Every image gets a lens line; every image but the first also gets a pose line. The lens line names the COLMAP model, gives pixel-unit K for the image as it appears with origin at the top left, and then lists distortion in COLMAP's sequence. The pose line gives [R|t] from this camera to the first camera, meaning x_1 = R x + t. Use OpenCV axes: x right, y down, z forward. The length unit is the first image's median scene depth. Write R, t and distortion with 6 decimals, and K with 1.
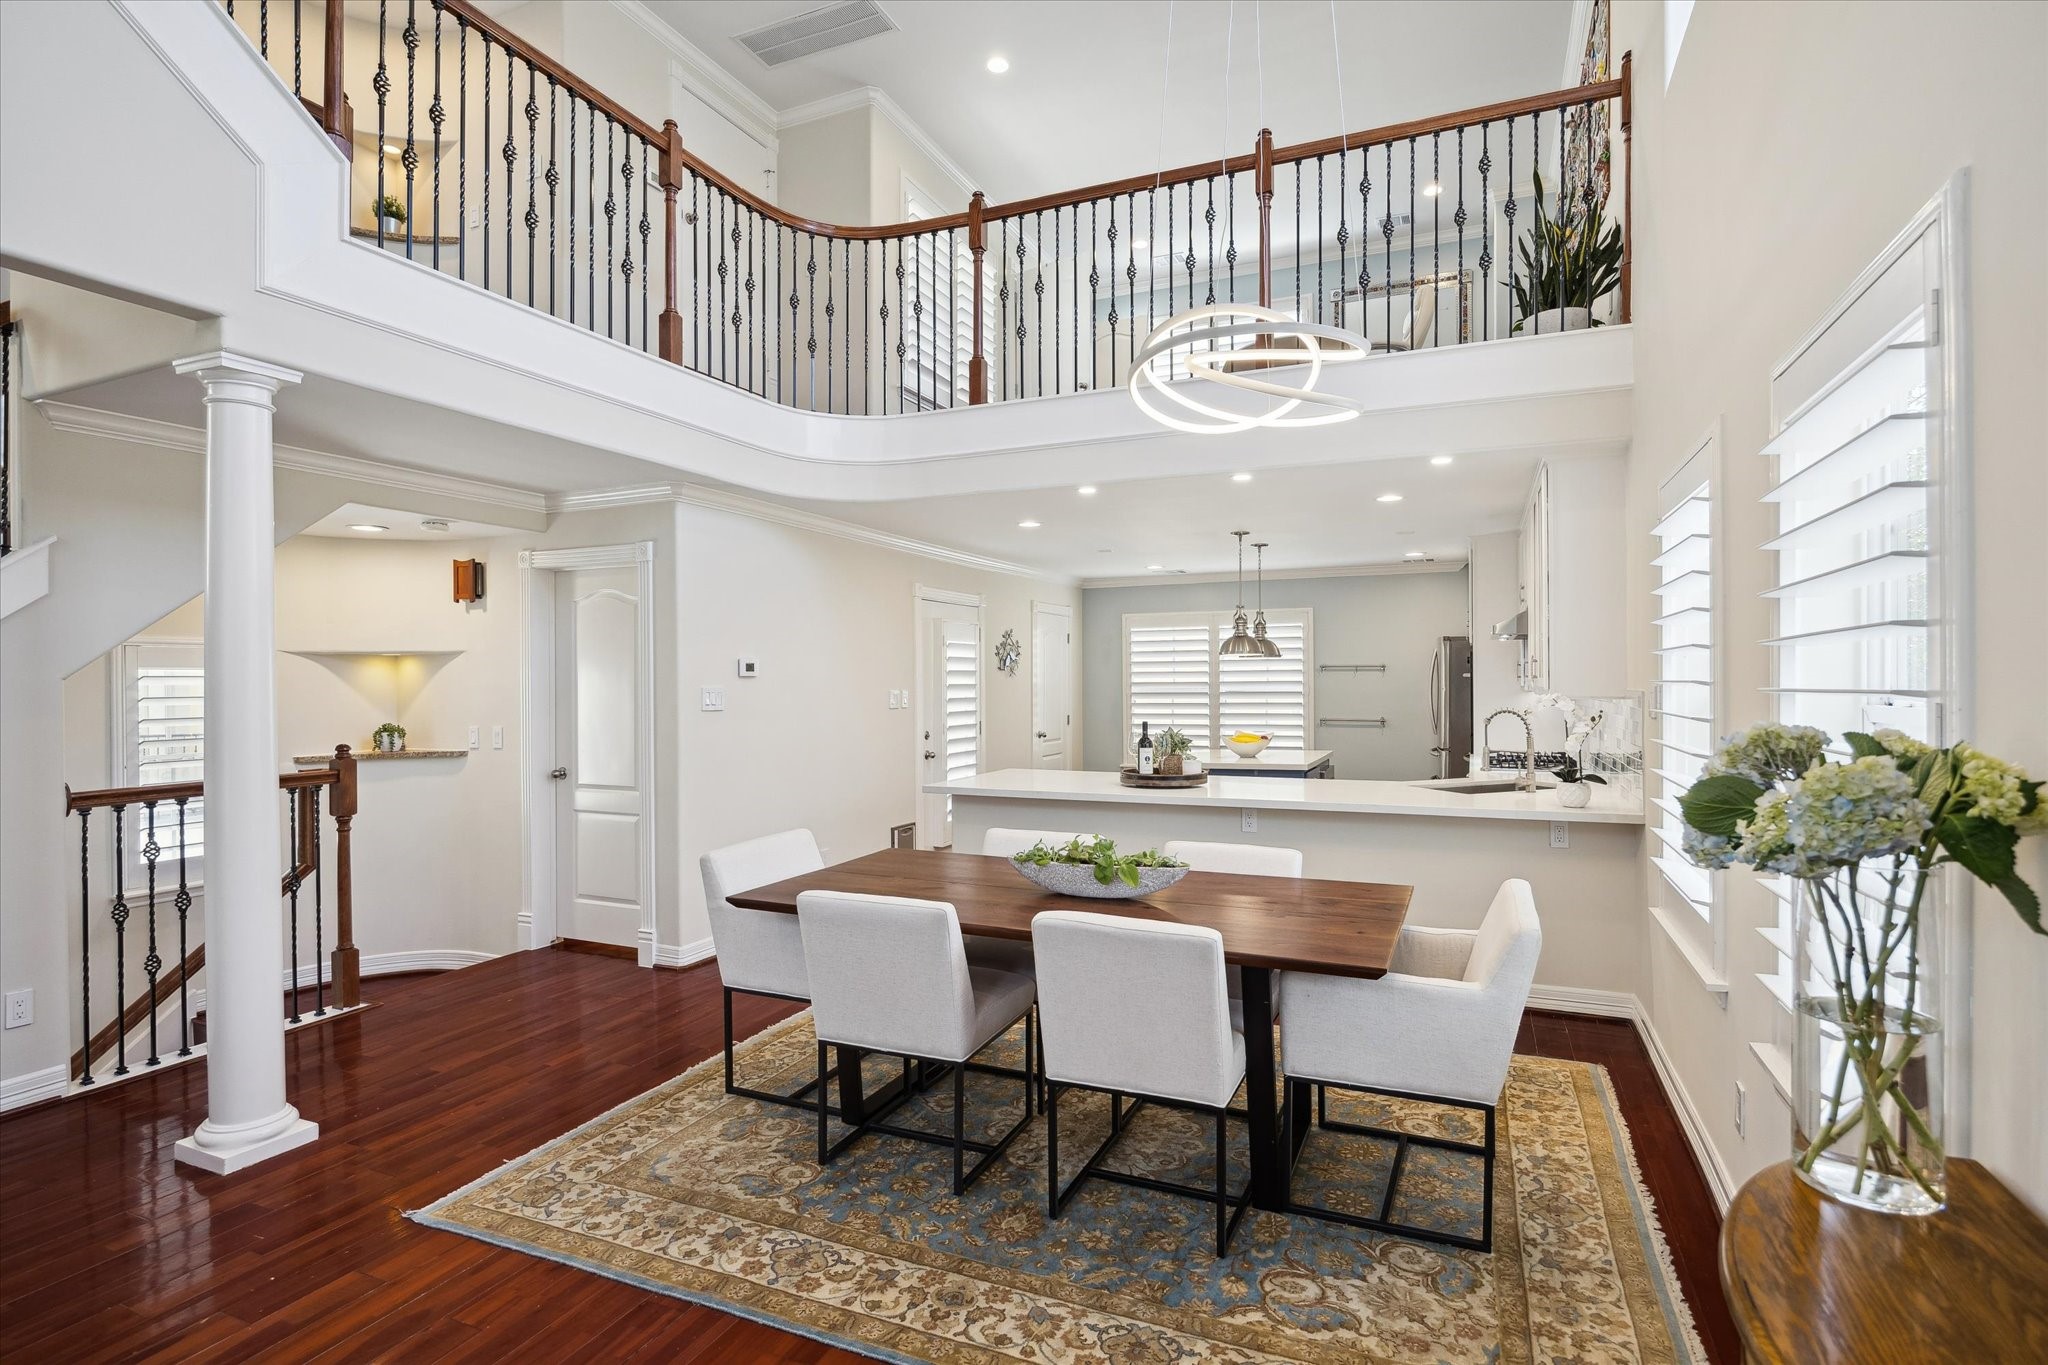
lens RADIAL K [[1039.5, 0, 1051.8], [0, 1039.5, 675.4], [0, 0, 1]] dist [-0.000158, -0.000014]
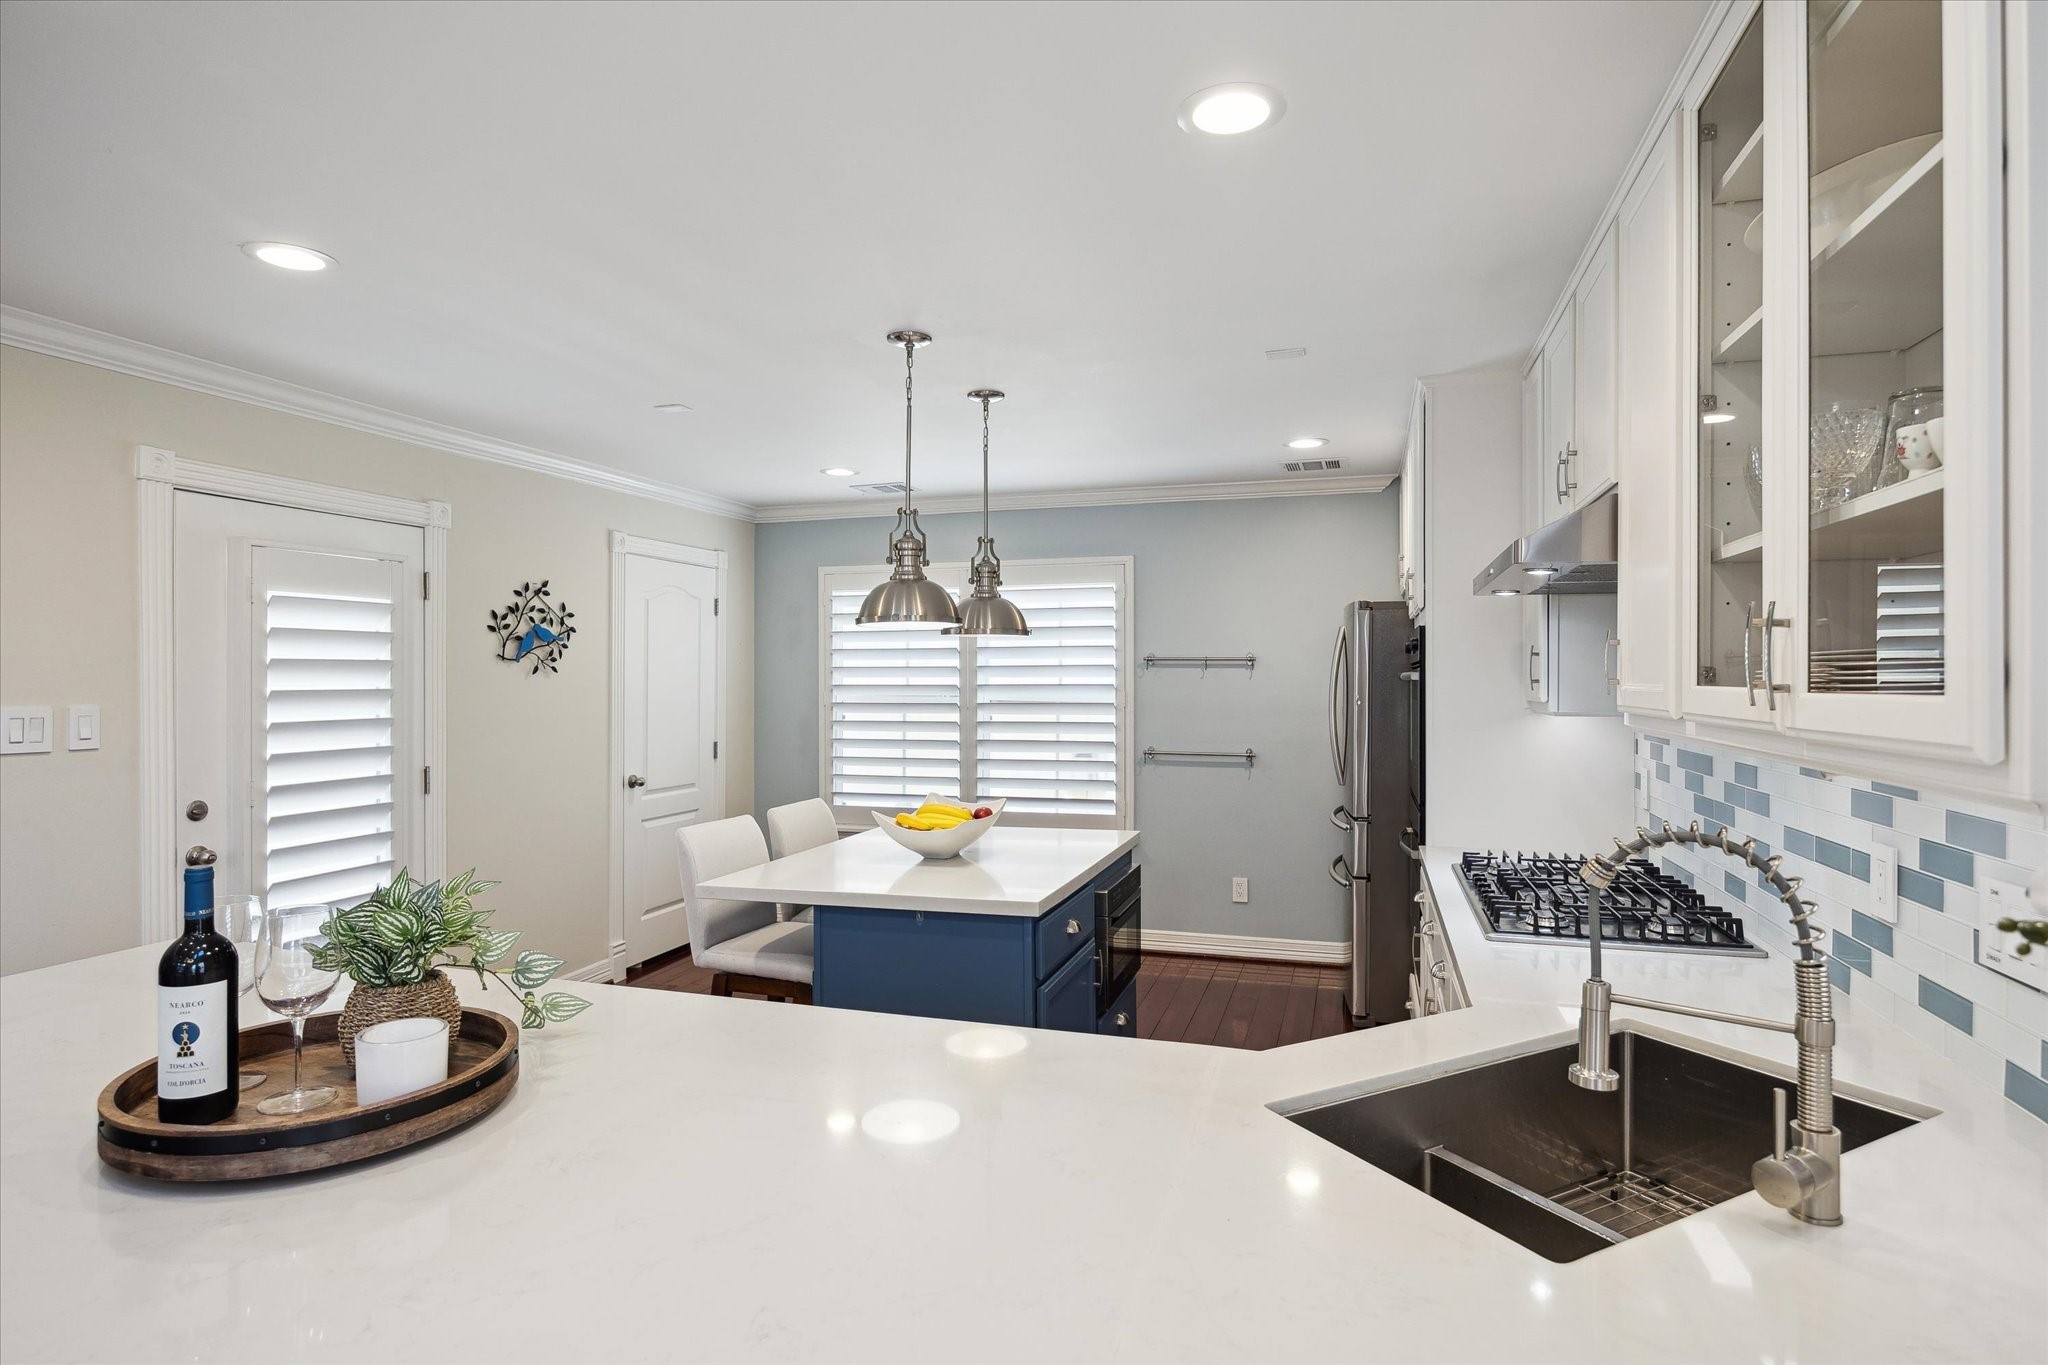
lens RADIAL K [[1039.5, 0, 1051.8], [0, 1039.5, 675.4], [0, 0, 1]] dist [-0.000158, -0.000014]
pose [[0.995555, 0.005632, 0.094010, 0.153673], [-0.006032, 0.999974, 0.003972, -0.001699], [-0.093985, -0.004522, 0.995563, 0.436526]]
